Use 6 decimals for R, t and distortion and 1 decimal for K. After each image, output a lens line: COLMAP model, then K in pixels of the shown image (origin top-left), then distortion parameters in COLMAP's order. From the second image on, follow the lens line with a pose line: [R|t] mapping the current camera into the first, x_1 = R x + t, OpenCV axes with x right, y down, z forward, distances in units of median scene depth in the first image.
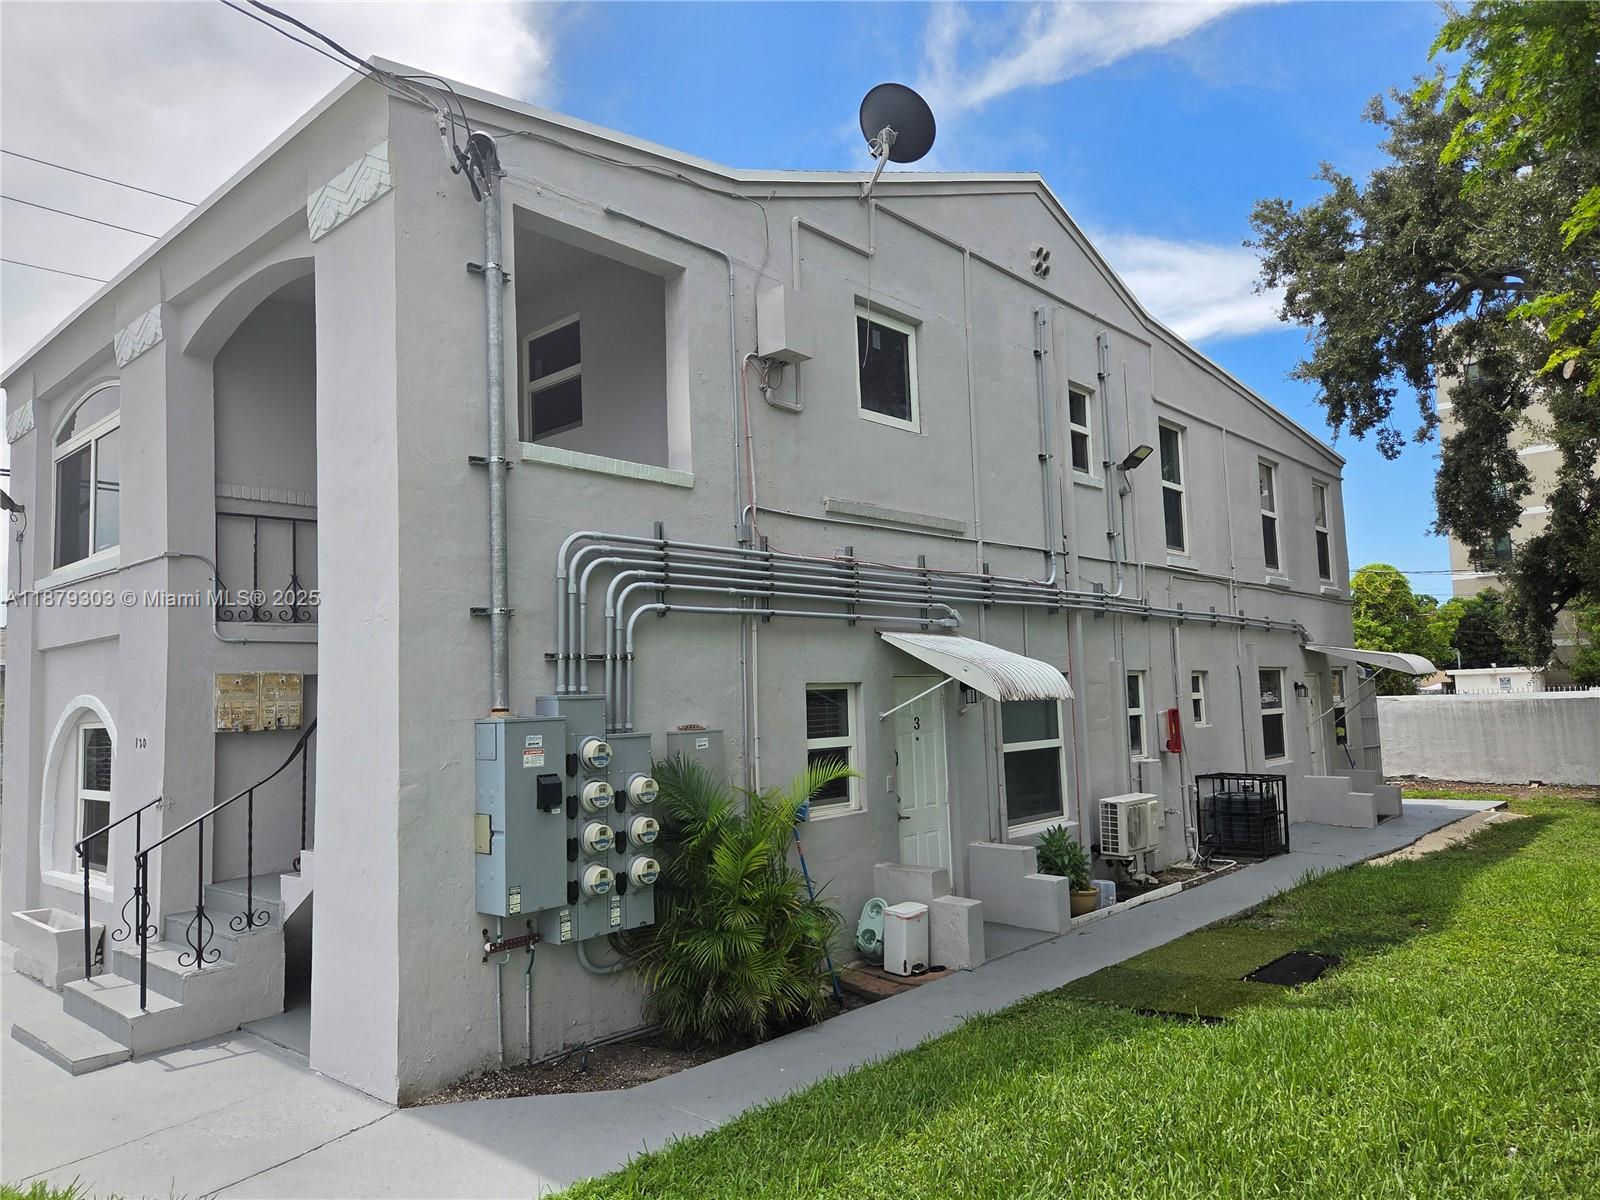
lens RADIAL K [[1083.1, 0, 805.2], [0, 1083.1, 608.1], [0, 0, 1]] dist [0.066153, -0.056526]
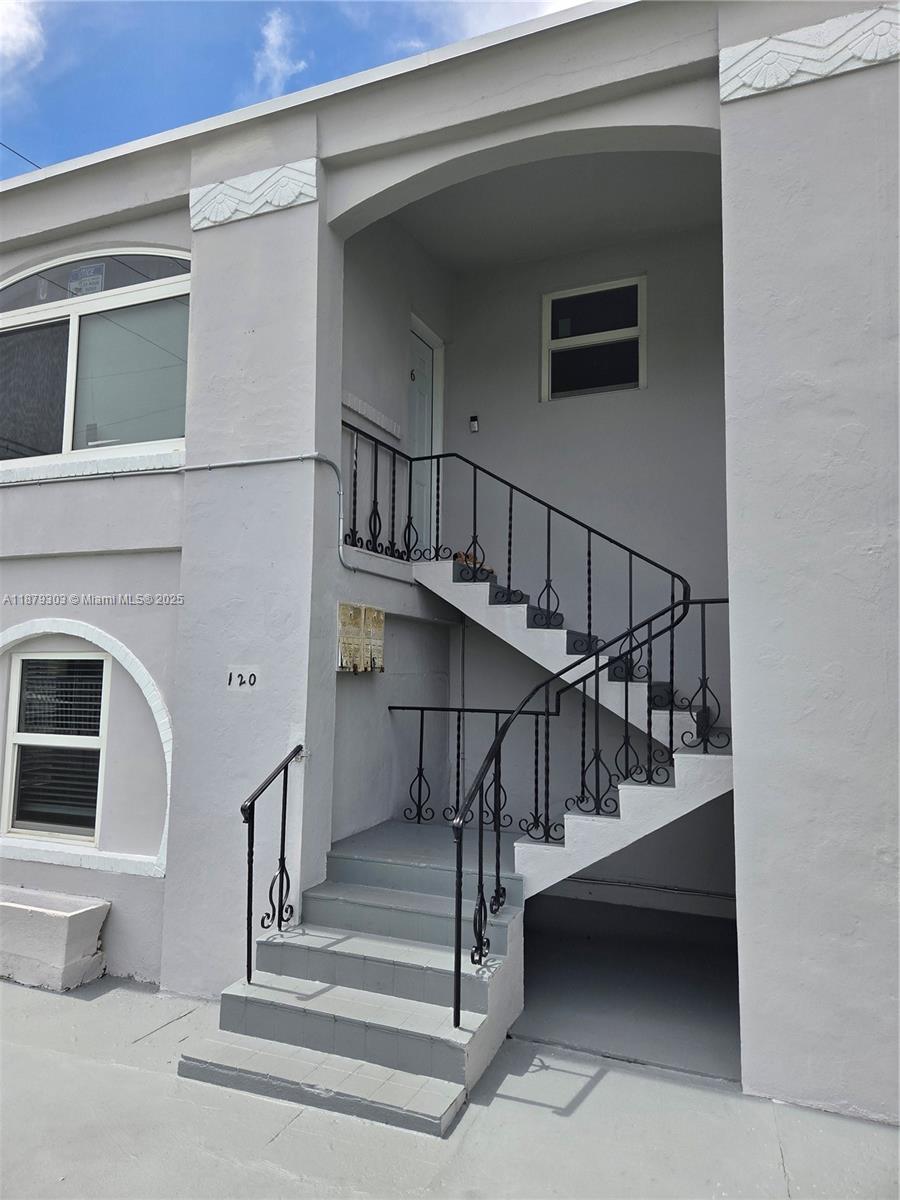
lens RADIAL K [[808.8, 0, 439.7], [0, 808.8, 594.4], [0, 0, 1]] dist [0.059359, -0.054357]
pose [[0.943529, 0.080398, 0.321386, -0.817437], [-0.075540, 0.996761, -0.027579, 0.079527], [-0.322562, 0.001744, 0.946547, 0.462502]]
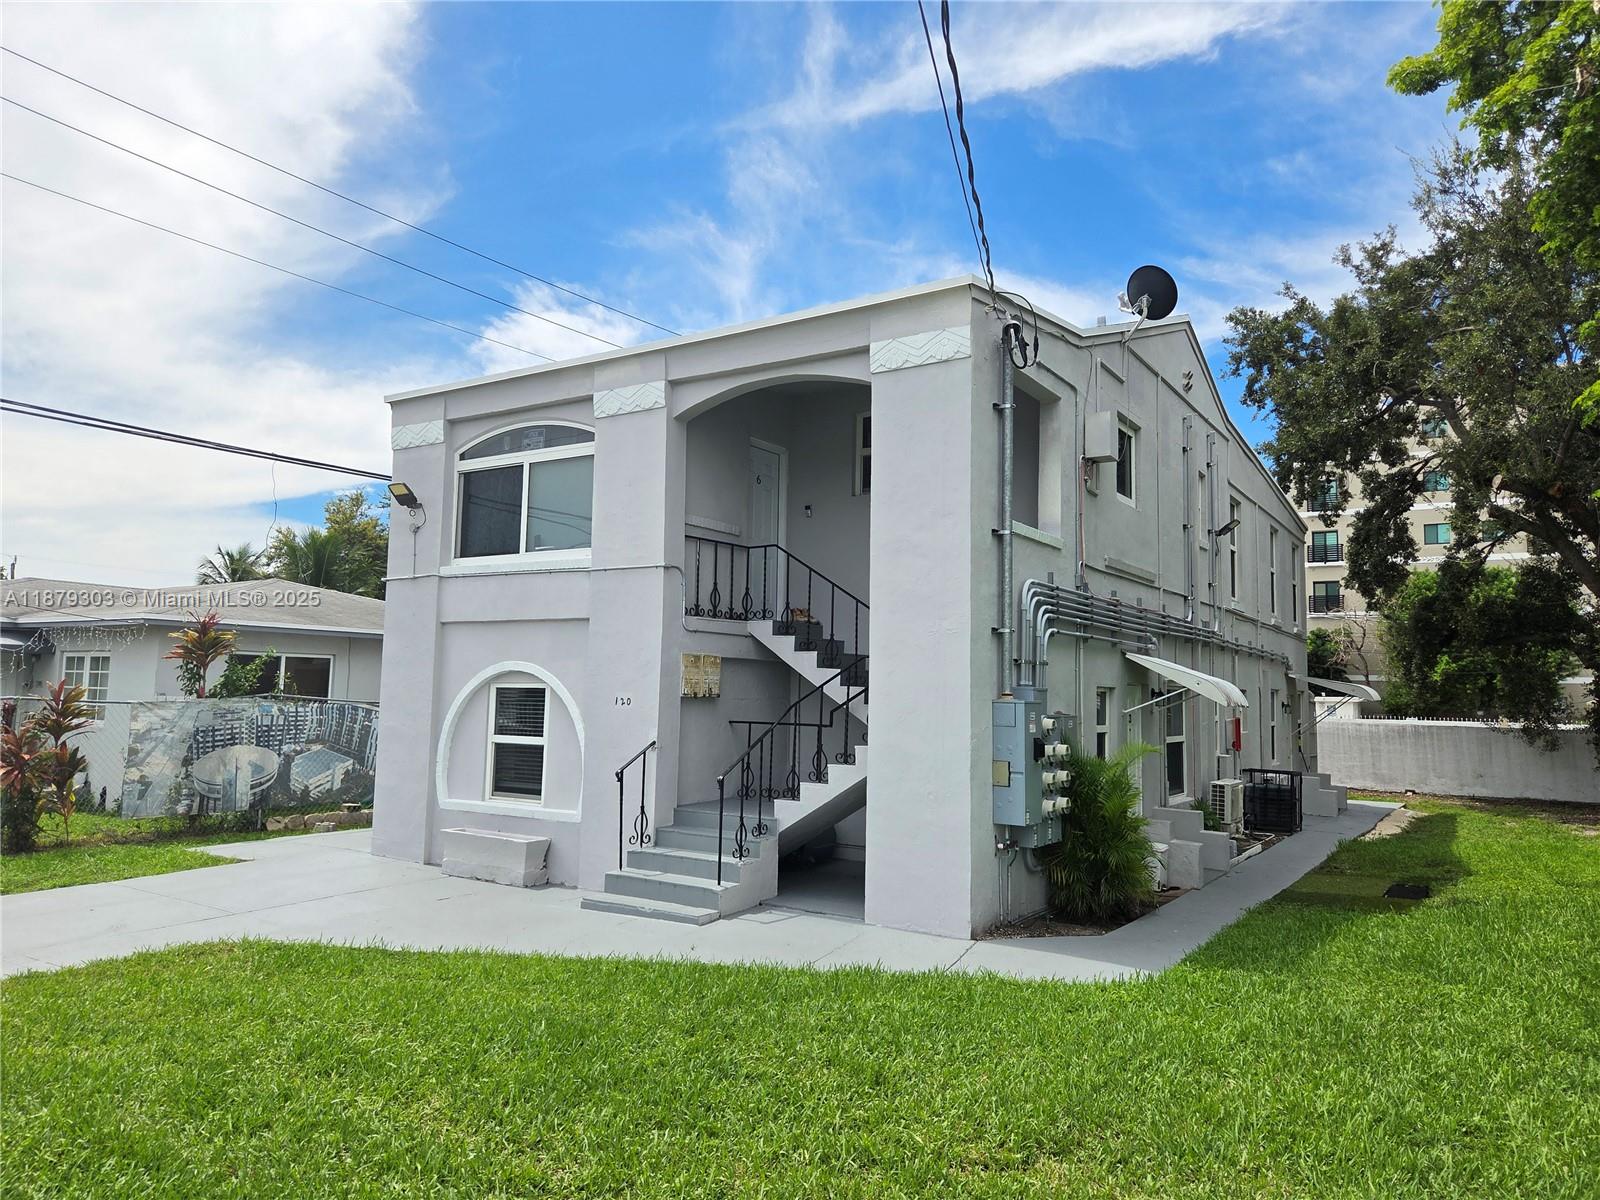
lens RADIAL K [[1079.4, 0, 805.5], [0, 1079.4, 592.4], [0, 0, 1]] dist [0.061765, -0.054206]
pose [[0.986187, 0.069335, 0.150426, -0.727778], [-0.067864, 0.997583, -0.014897, -0.007824], [-0.151095, 0.004483, 0.988509, -0.428701]]
